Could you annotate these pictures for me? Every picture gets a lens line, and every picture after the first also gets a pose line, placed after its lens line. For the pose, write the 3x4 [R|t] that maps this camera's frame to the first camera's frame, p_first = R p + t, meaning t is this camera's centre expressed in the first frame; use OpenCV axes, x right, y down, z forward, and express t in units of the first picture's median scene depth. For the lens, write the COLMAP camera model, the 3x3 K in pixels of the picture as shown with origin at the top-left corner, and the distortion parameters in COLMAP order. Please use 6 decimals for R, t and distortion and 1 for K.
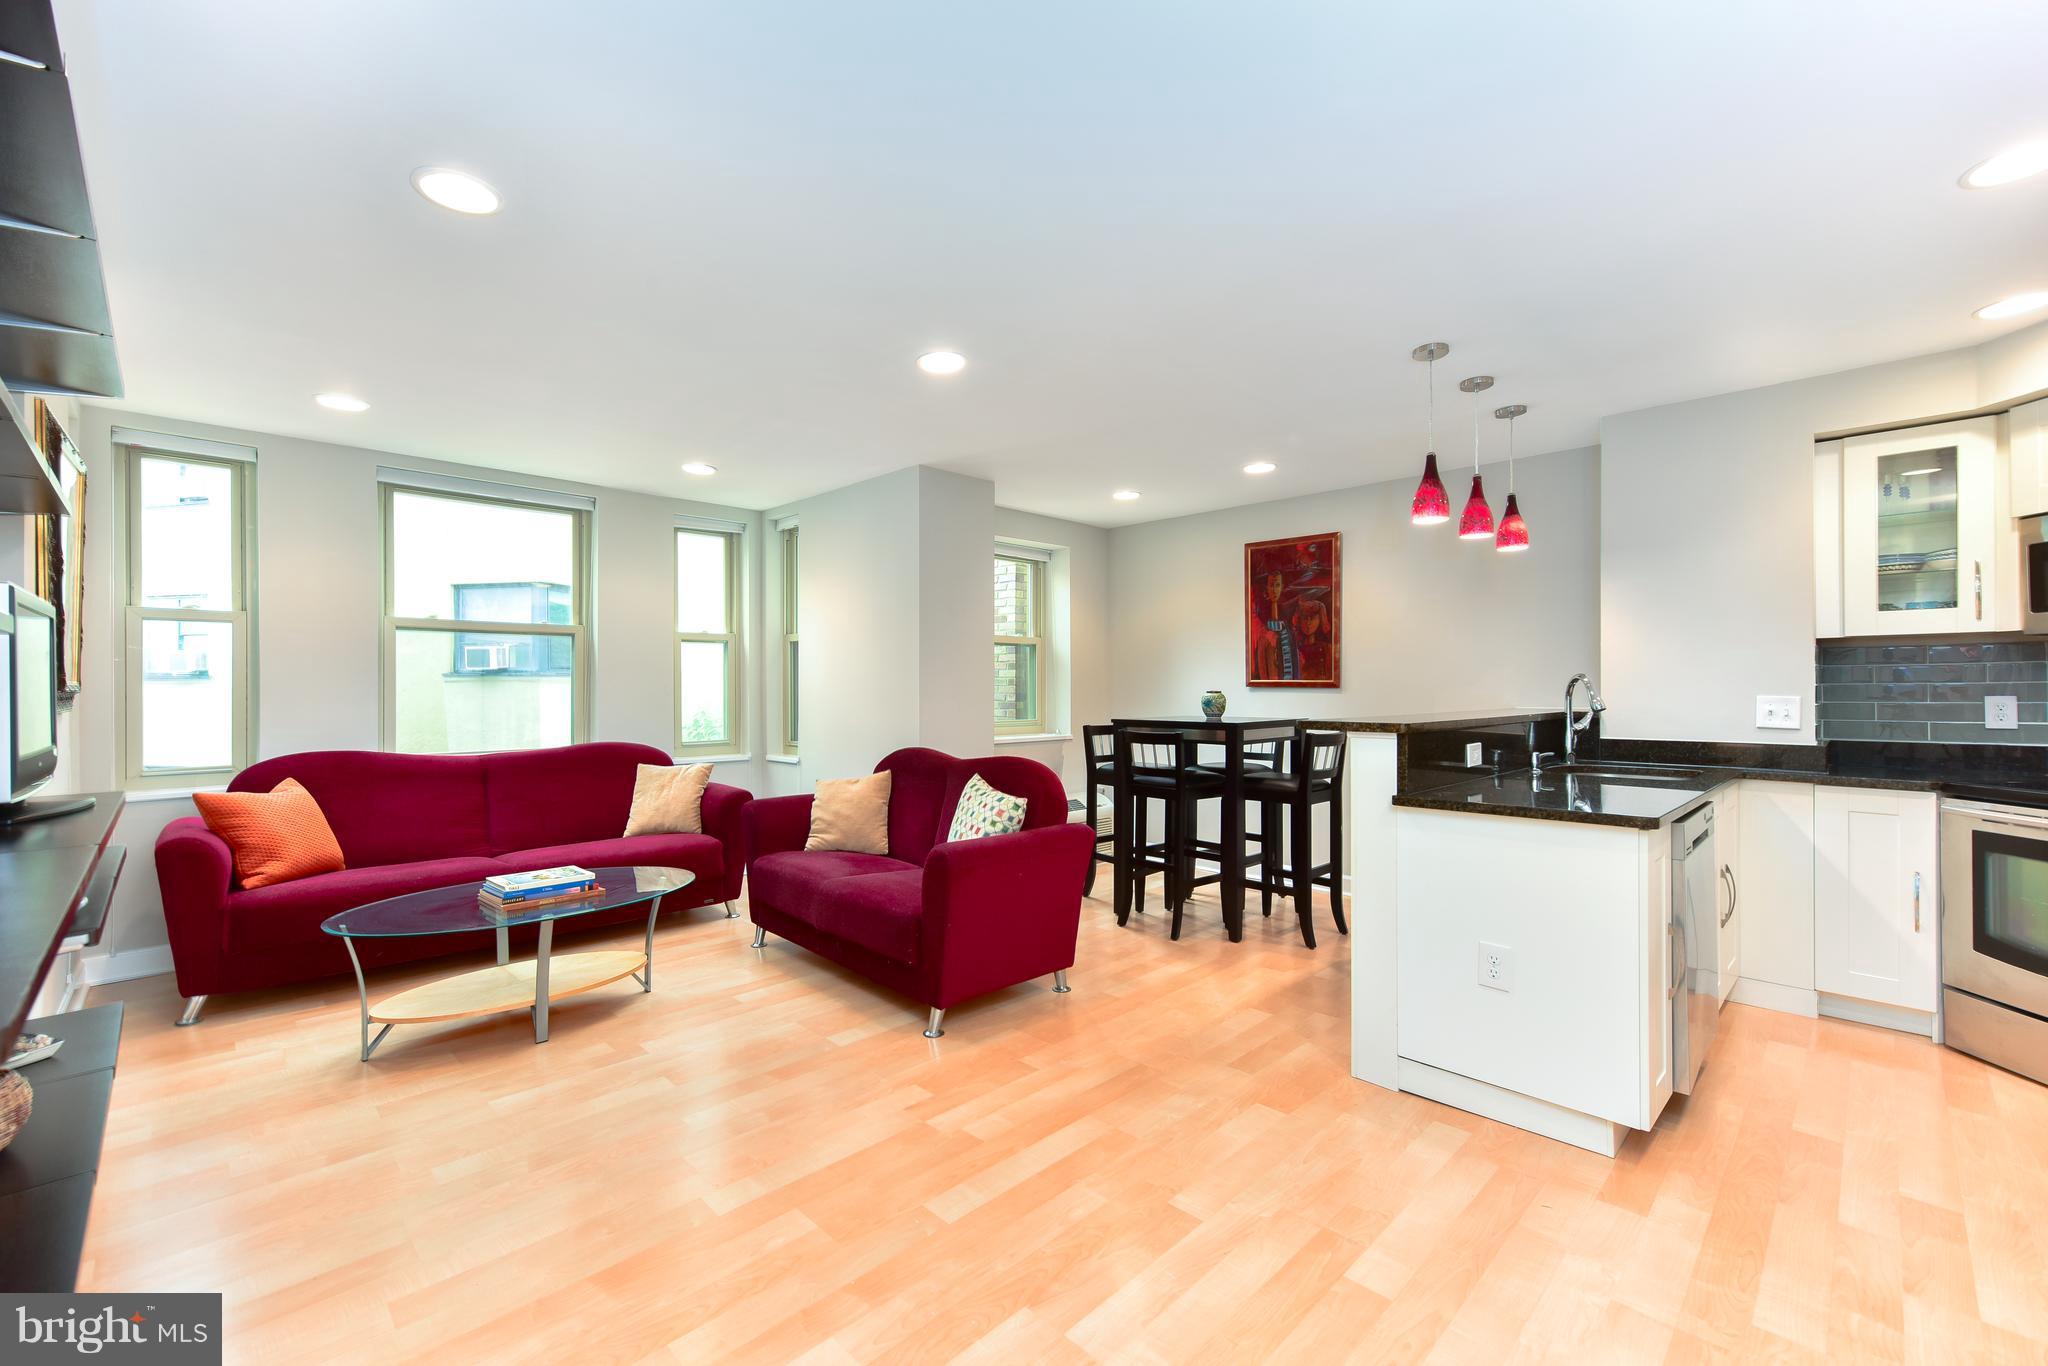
lens RADIAL K [[842.7, 0, 1018.9], [0, 842.7, 684.7], [0, 0, 1]] dist [0.009174, -0.000403]
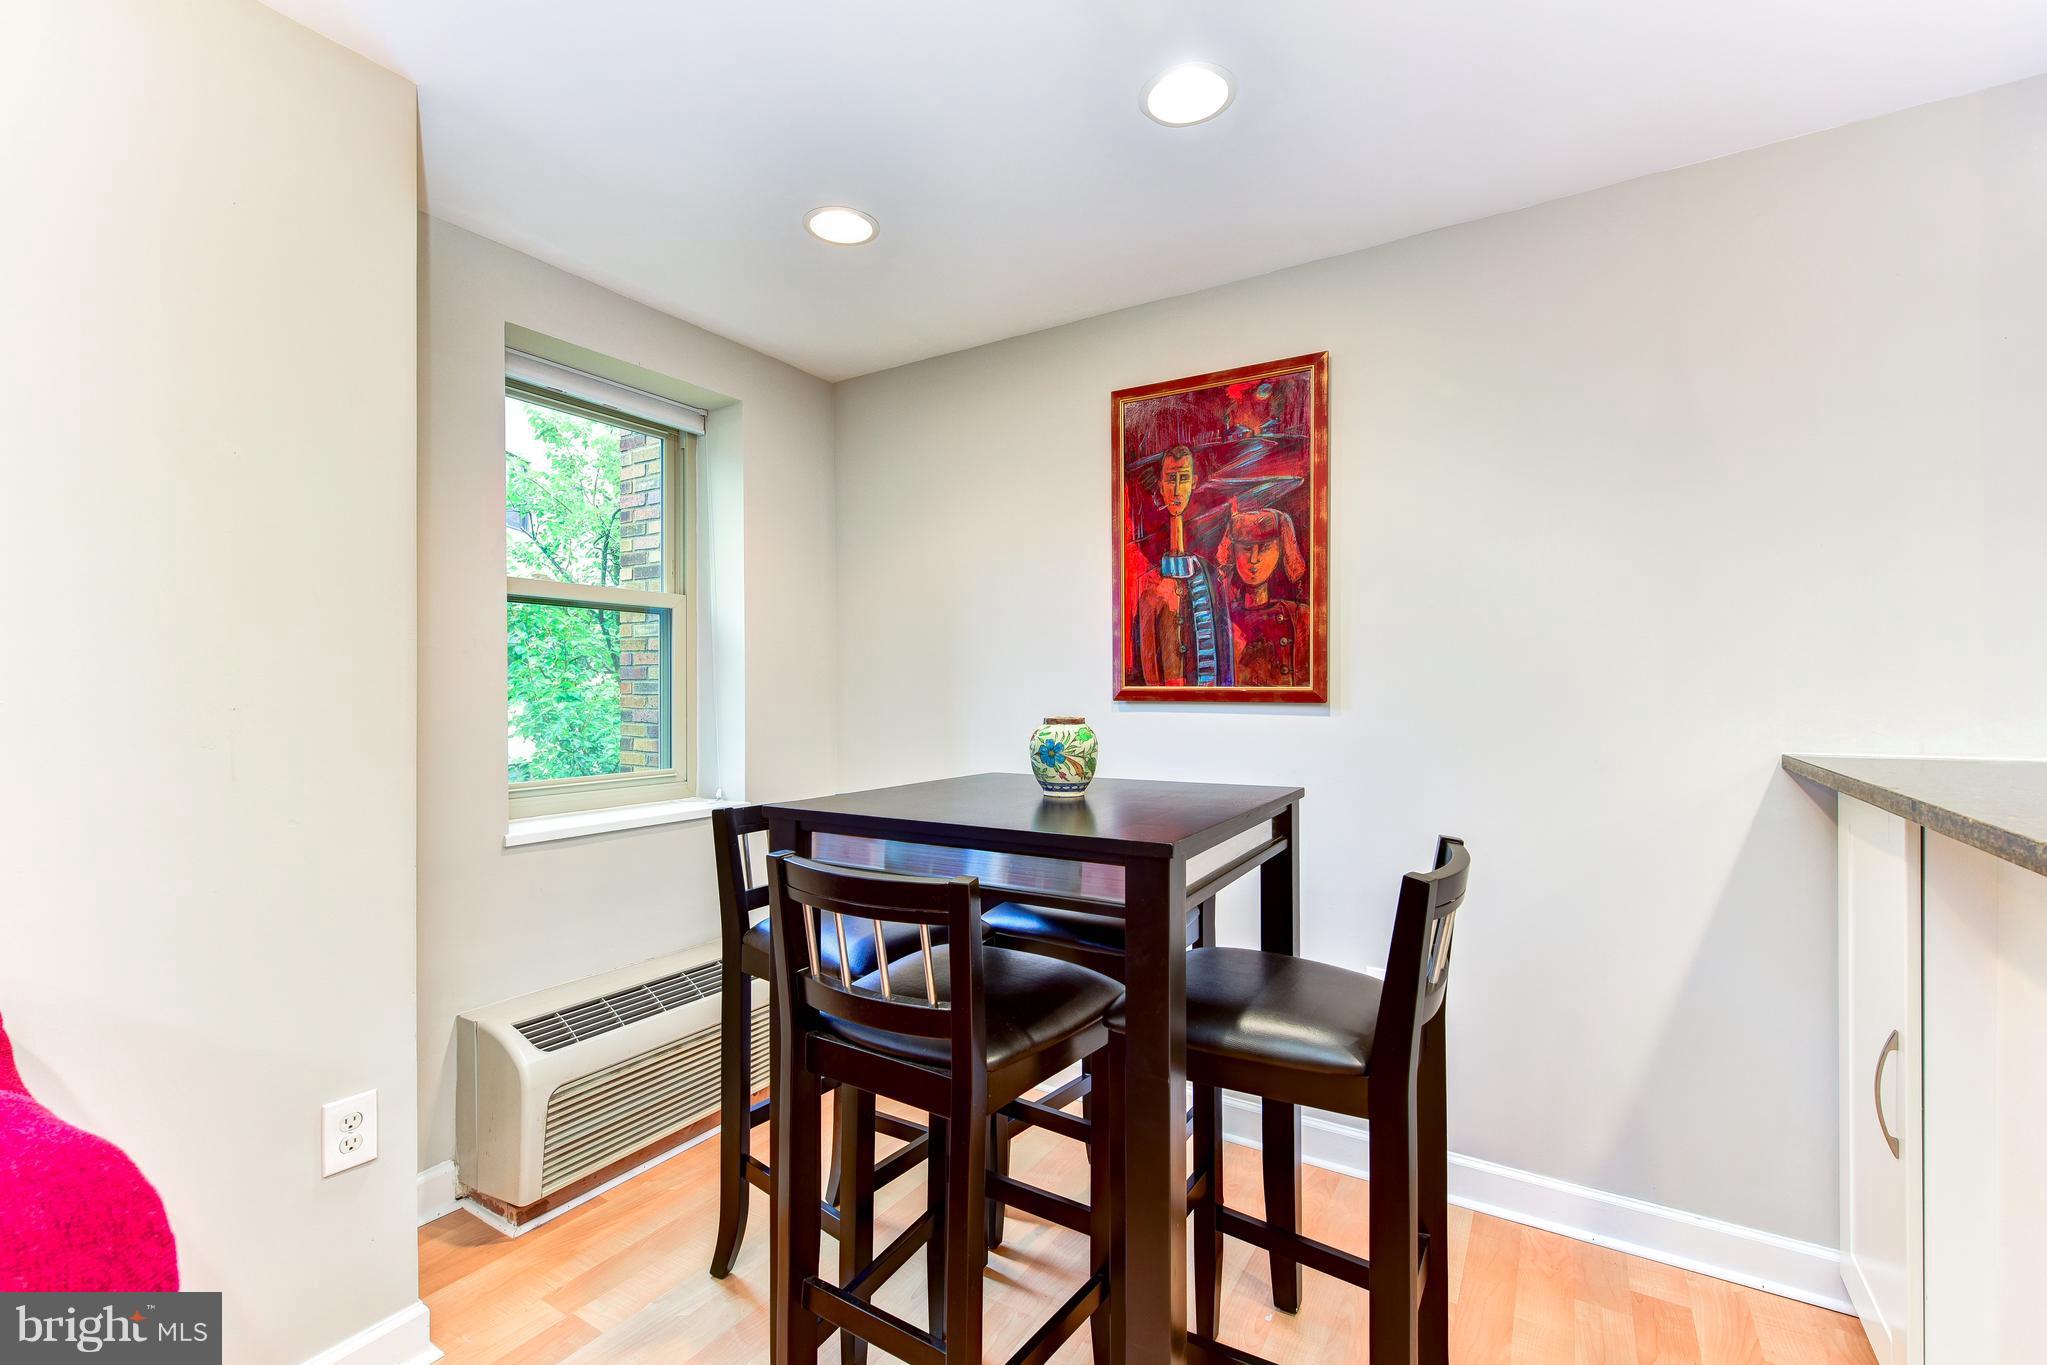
lens RADIAL K [[897.2, 0, 1014.6], [0, 897.2, 685.0], [0, 0, 1]] dist [0.007810, -0.000165]
pose [[0.975203, 0.000266, 0.221310, 0.173288], [0.000608, 0.999992, -0.003882, -0.006258], [-0.221310, 0.003921, 0.975196, 0.864030]]
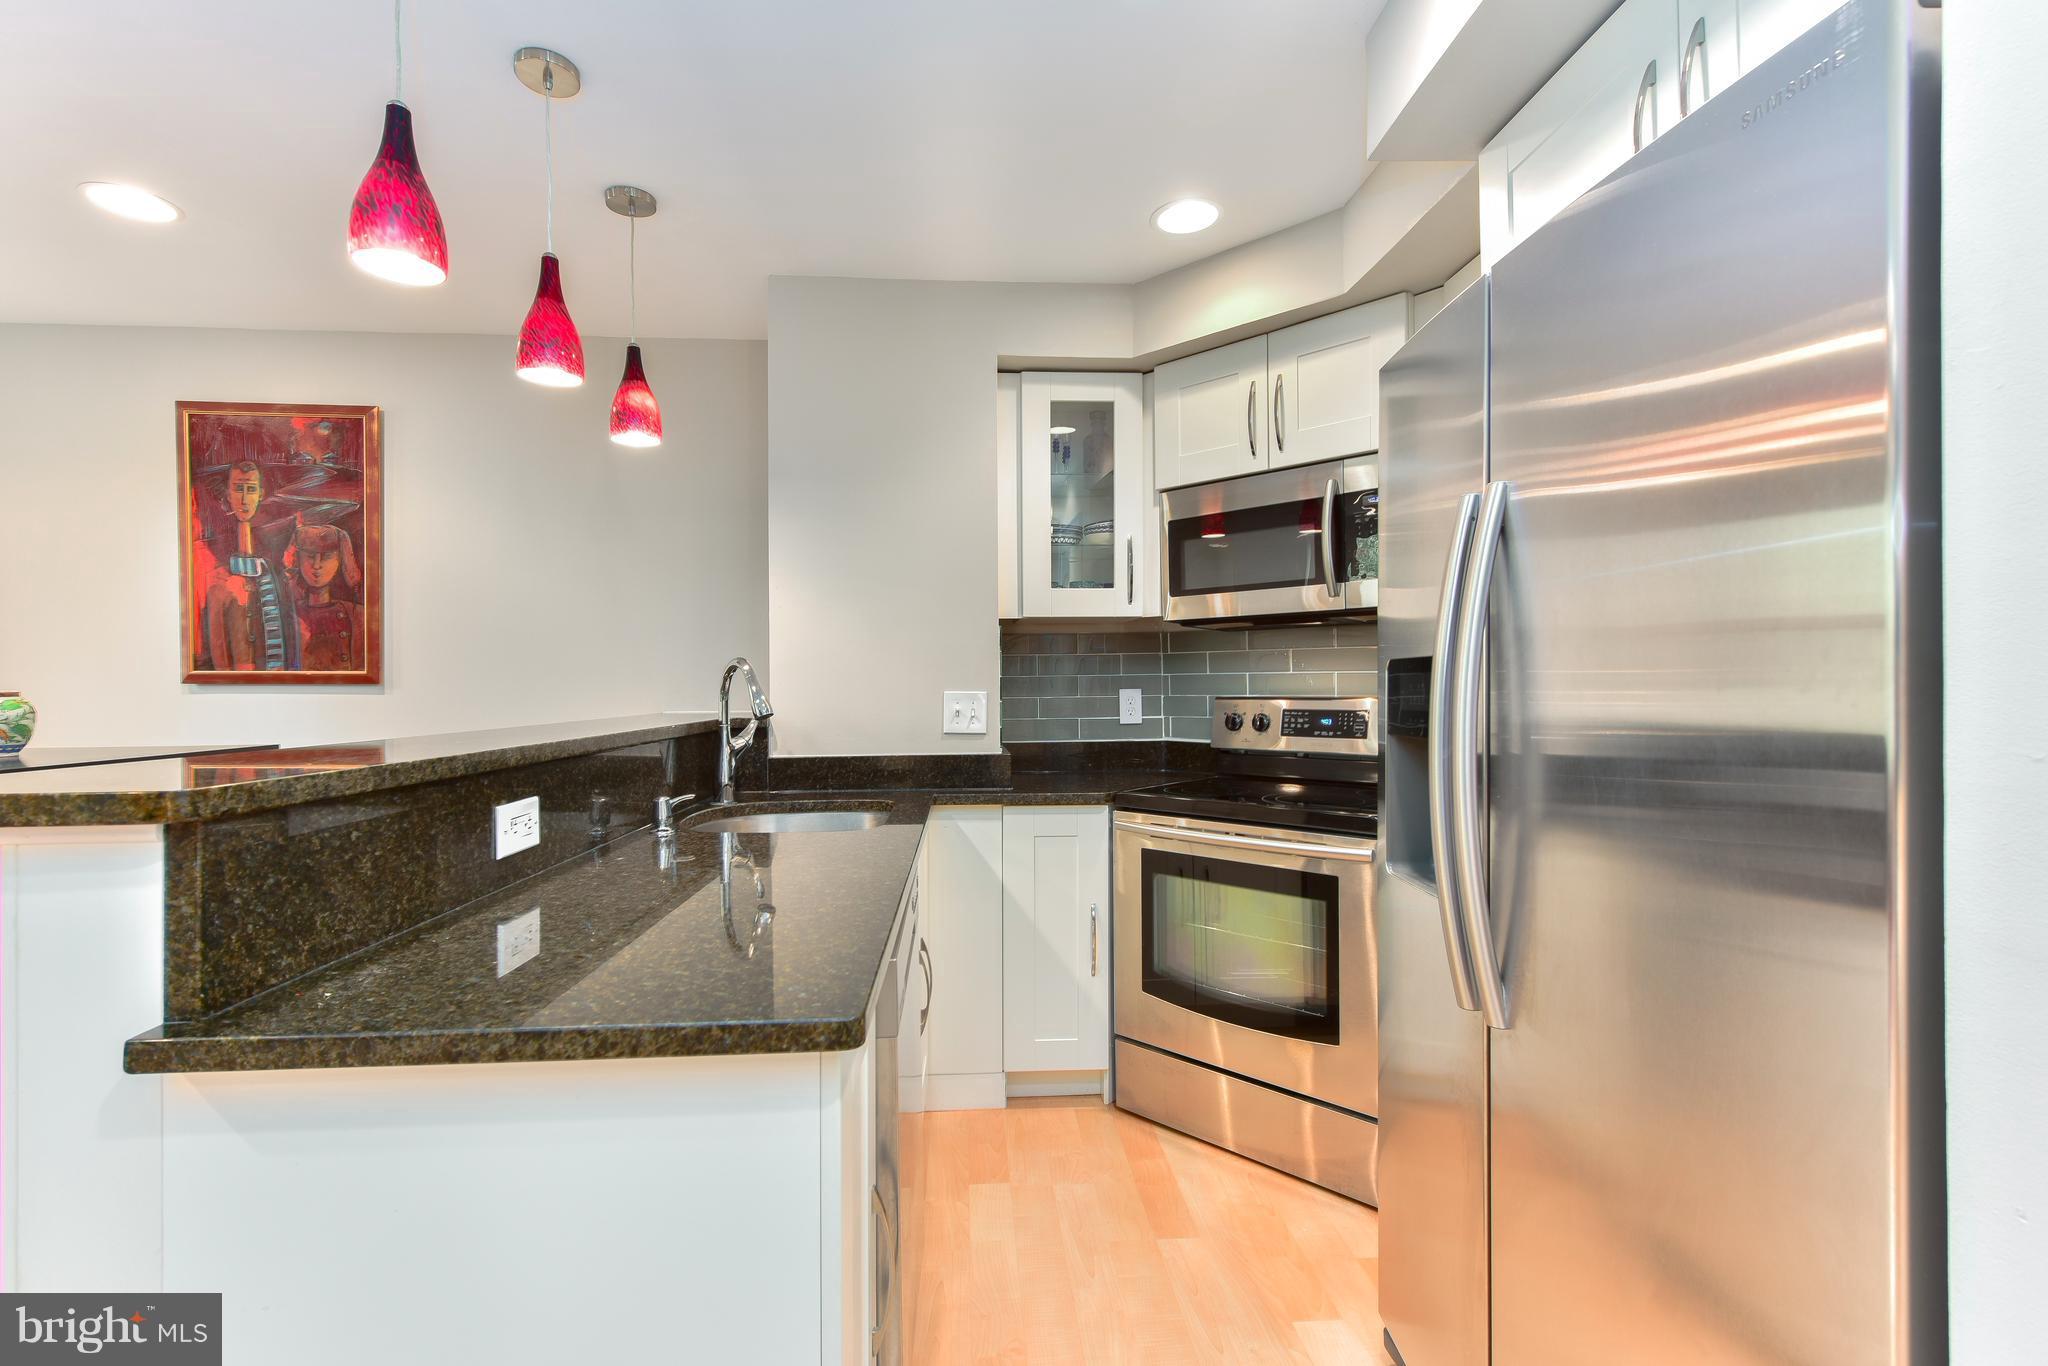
lens RADIAL K [[897.6, 0, 1015.1], [0, 897.6, 685.5], [0, 0, 1]] dist [0.007810, -0.000165]
pose [[0.658638, -0.003379, 0.752452, 0.310632], [0.002282, 0.999994, 0.002493, 0.006179], [-0.752456, 0.000075, 0.658642, 0.427101]]
